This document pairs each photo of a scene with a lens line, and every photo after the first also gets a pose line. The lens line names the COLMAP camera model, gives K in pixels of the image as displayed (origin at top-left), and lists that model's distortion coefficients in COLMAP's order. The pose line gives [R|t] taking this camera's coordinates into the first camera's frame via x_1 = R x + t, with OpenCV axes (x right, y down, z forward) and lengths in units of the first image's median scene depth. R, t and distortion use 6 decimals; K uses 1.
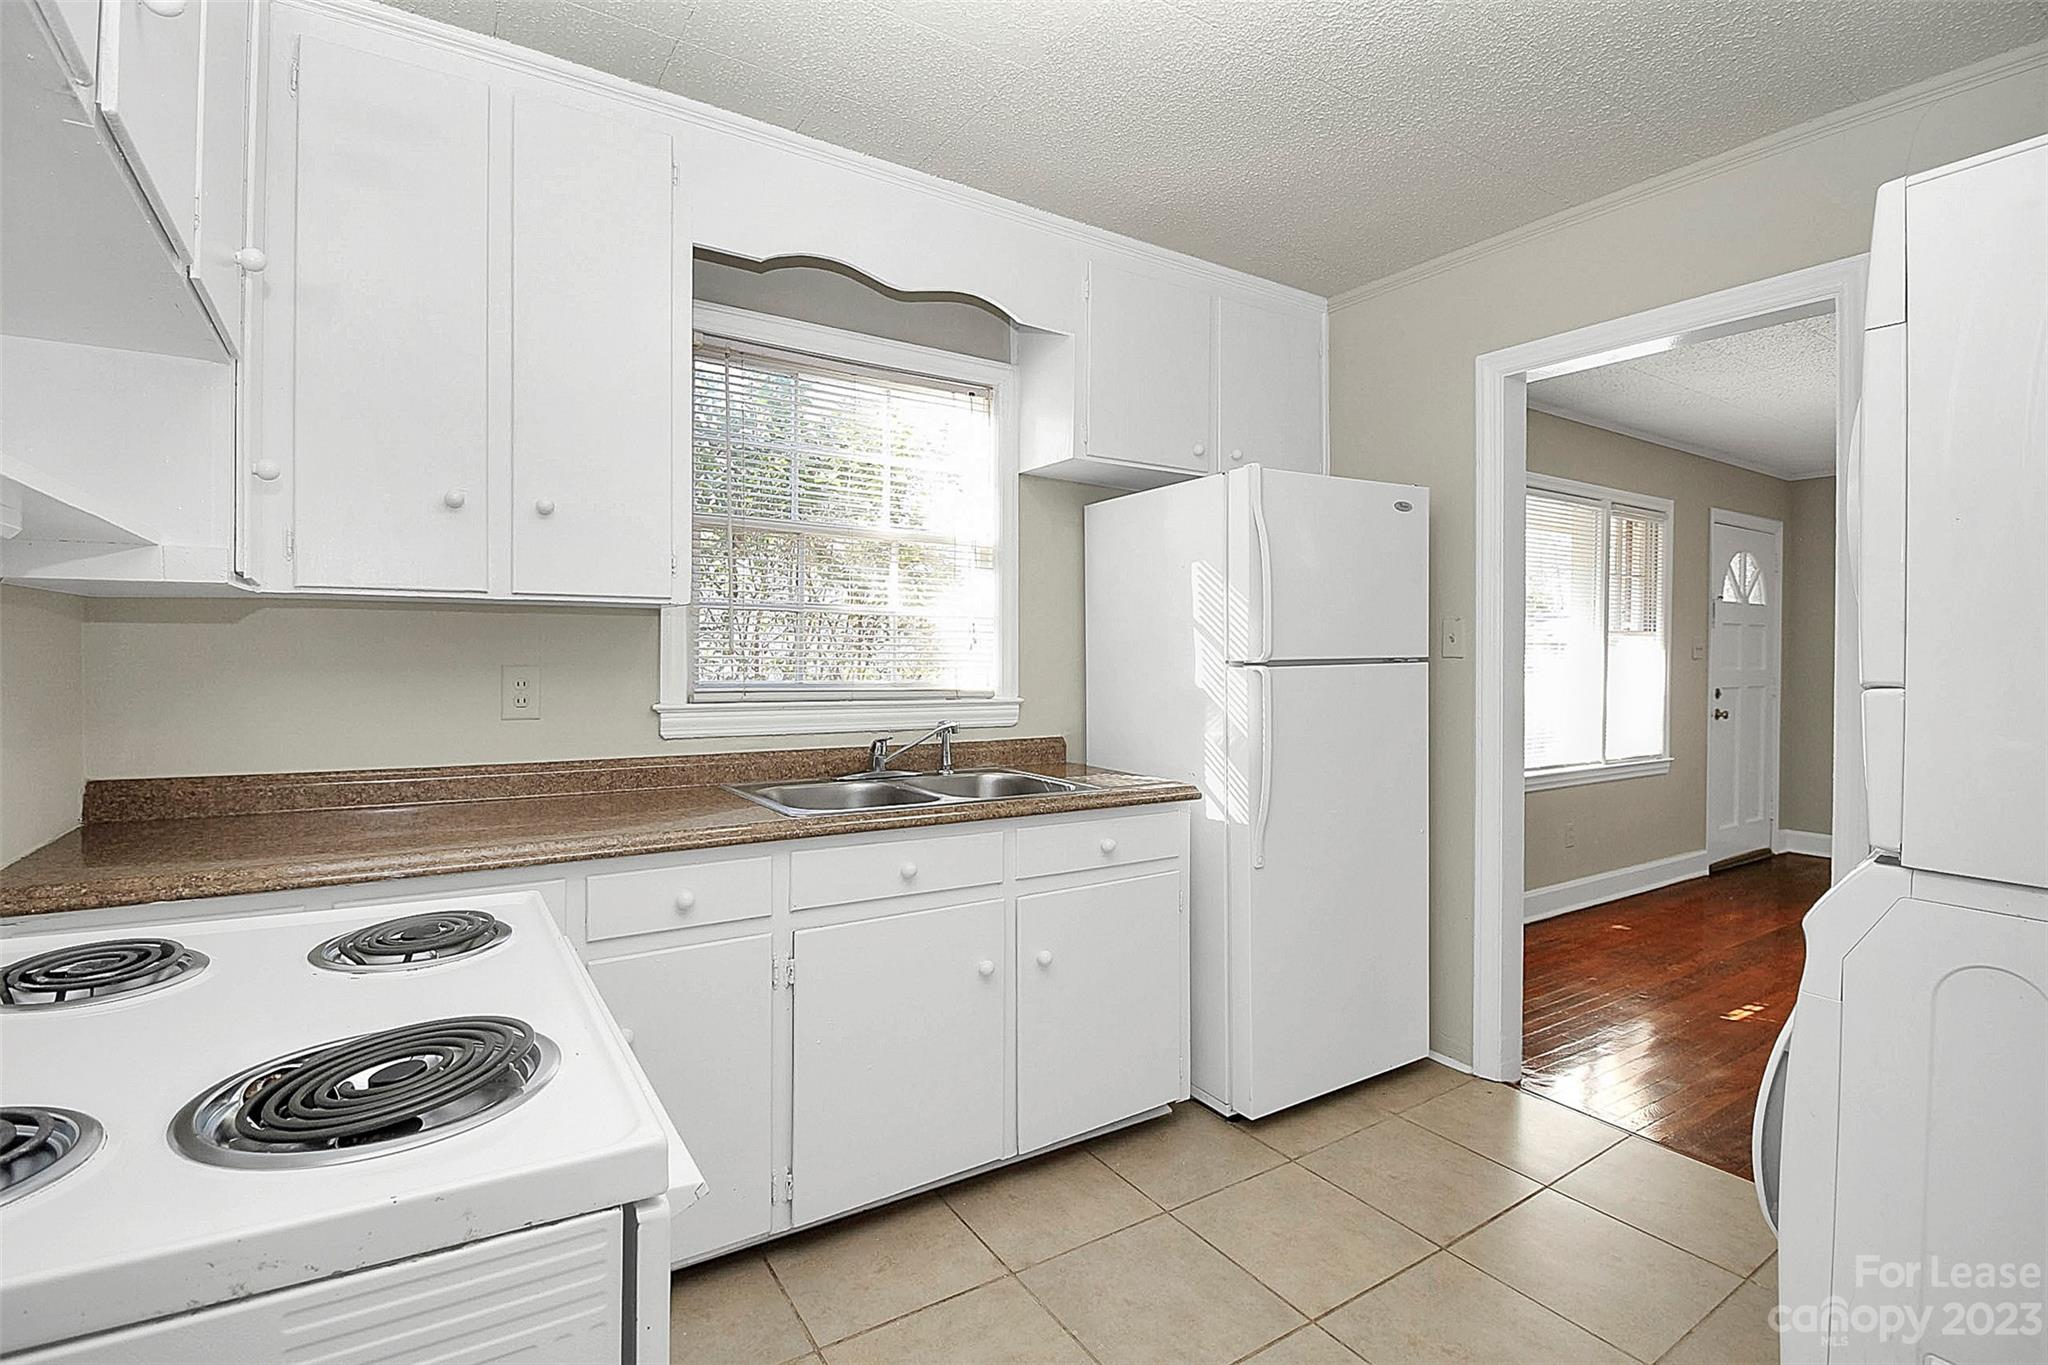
lens RADIAL K [[960.1, 0, 1023.7], [0, 960.1, 655.3], [0, 0, 1]] dist [0.003177, -0.011231]
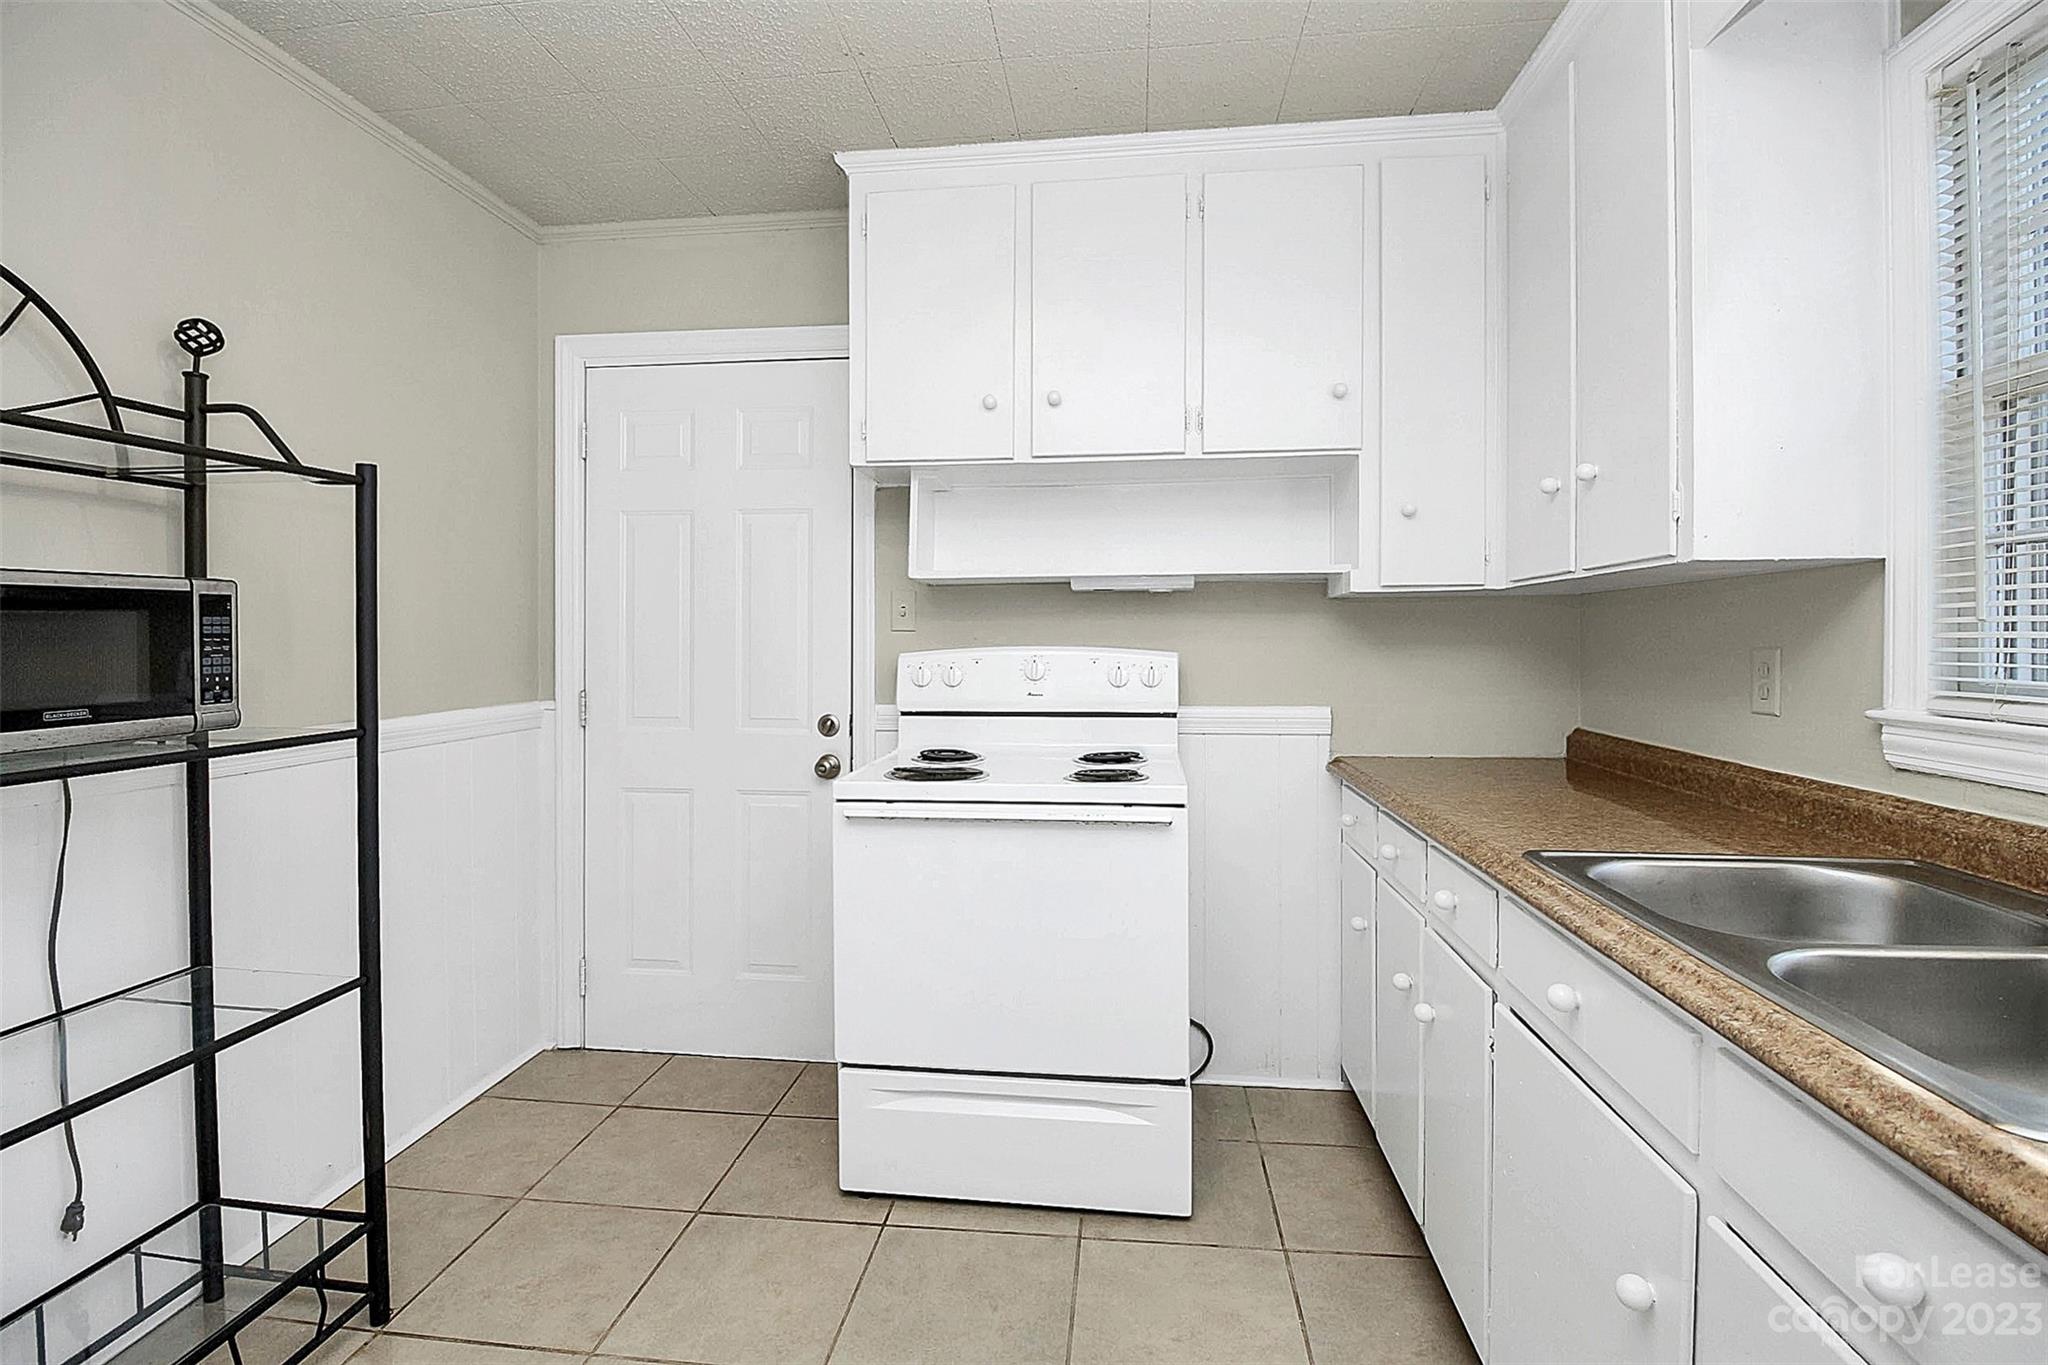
lens RADIAL K [[963.5, 0, 1028.5], [0, 963.5, 645.5], [0, 0, 1]] dist [0.002819, -0.011896]
pose [[-0.639639, -0.001054, -0.768675, 0.392762], [-0.003382, 0.999993, 0.001444, 0.007933], [0.768668, 0.003523, -0.639638, 0.828837]]
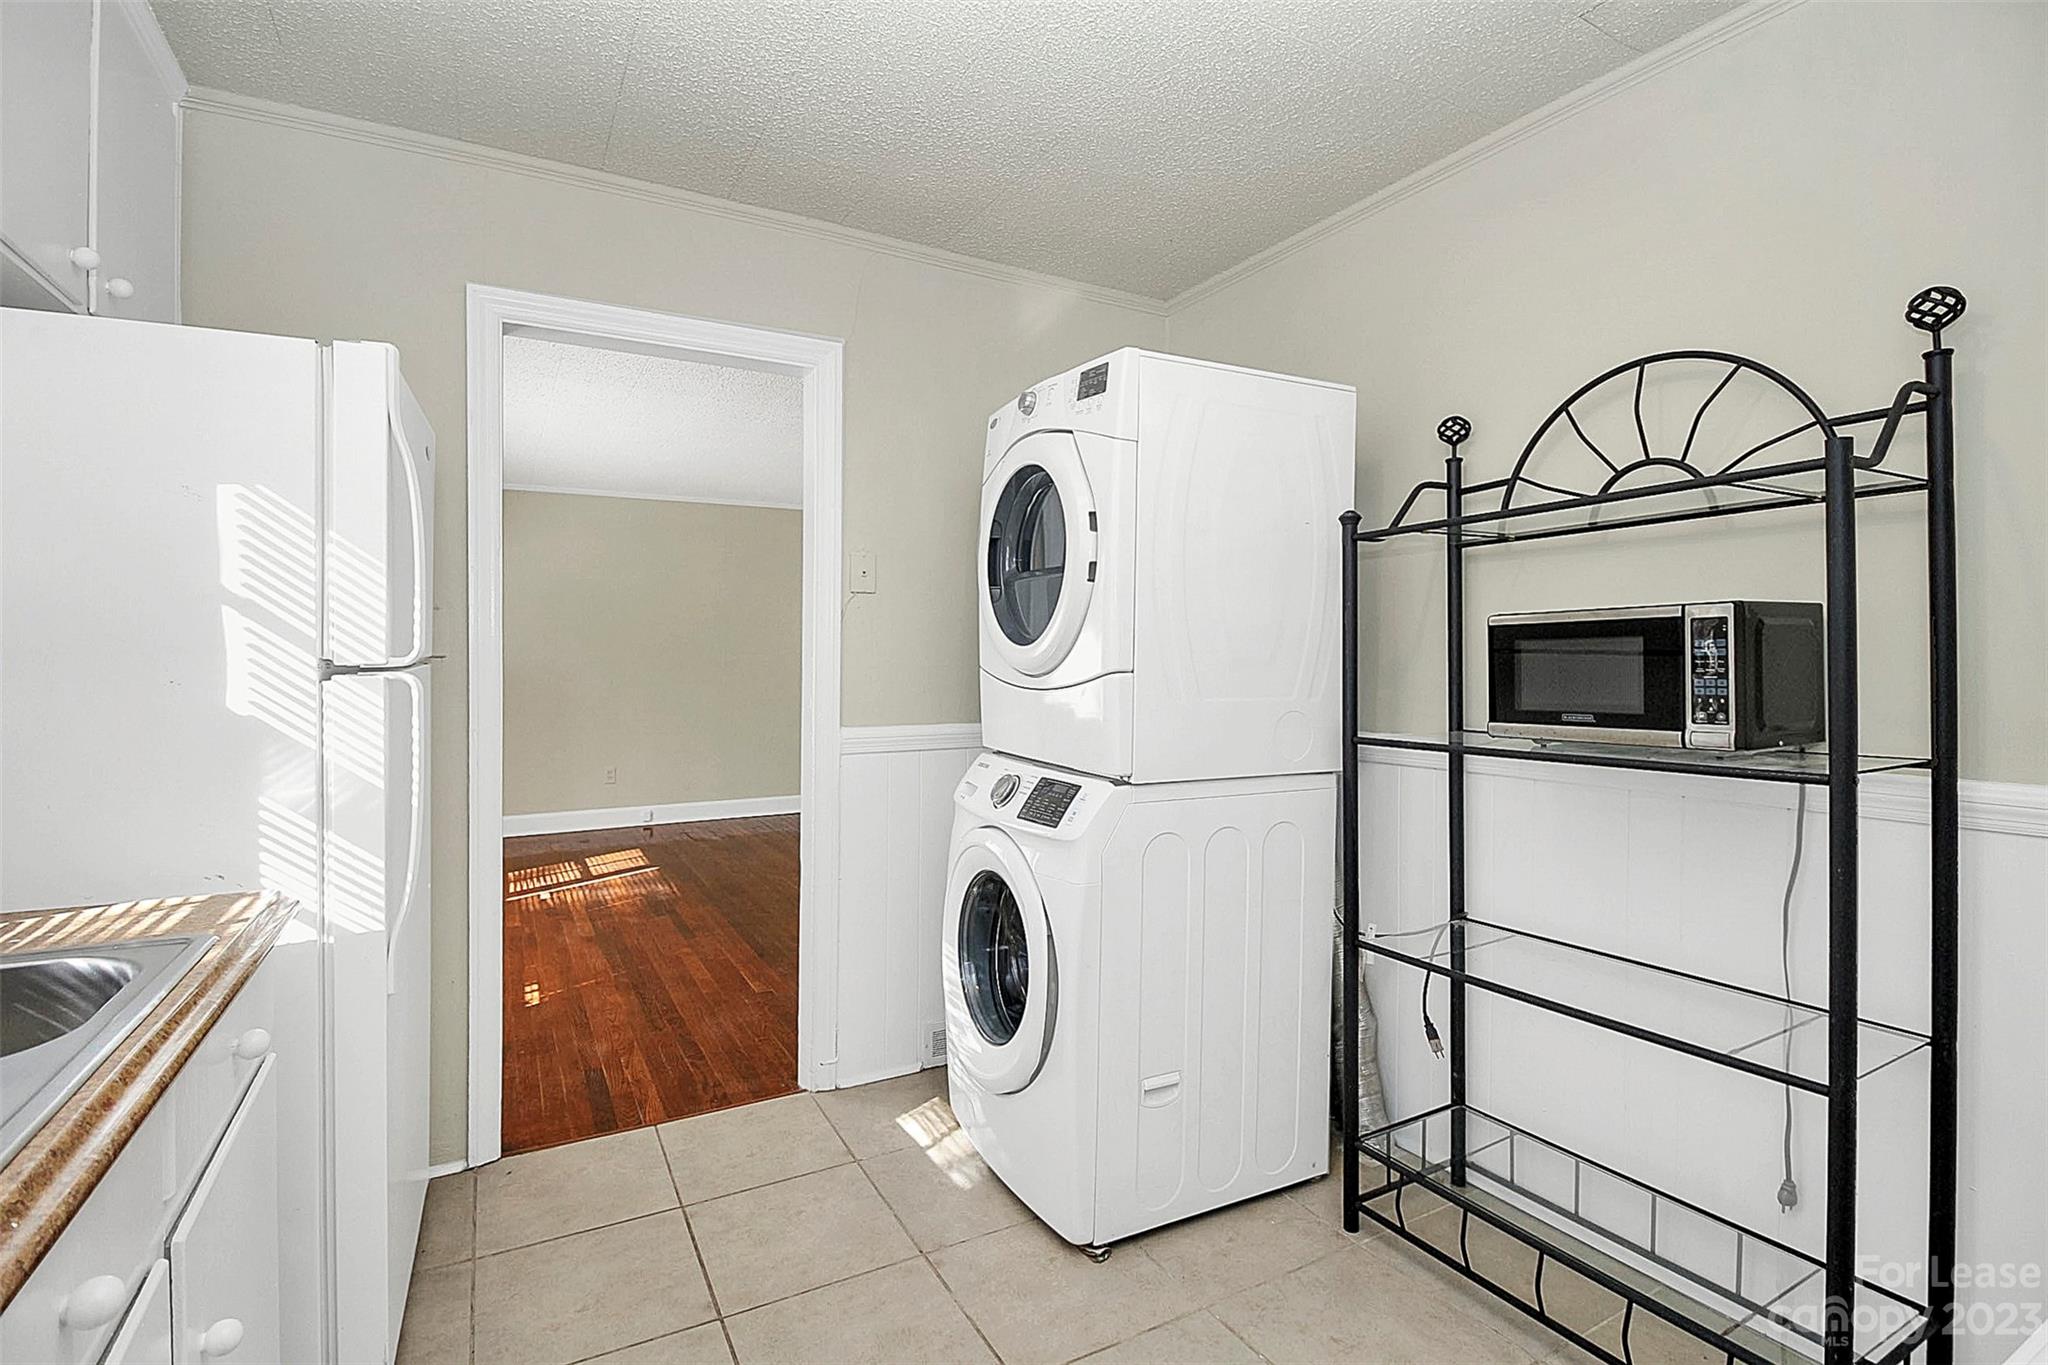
lens RADIAL K [[960.1, 0, 1023.7], [0, 960.1, 655.3], [0, 0, 1]] dist [0.003177, -0.011231]
pose [[0.072519, -0.004519, 0.997357, -0.316062], [0.003700, 0.999984, 0.004262, -0.000582], [-0.997360, 0.003381, 0.072534, 0.482894]]
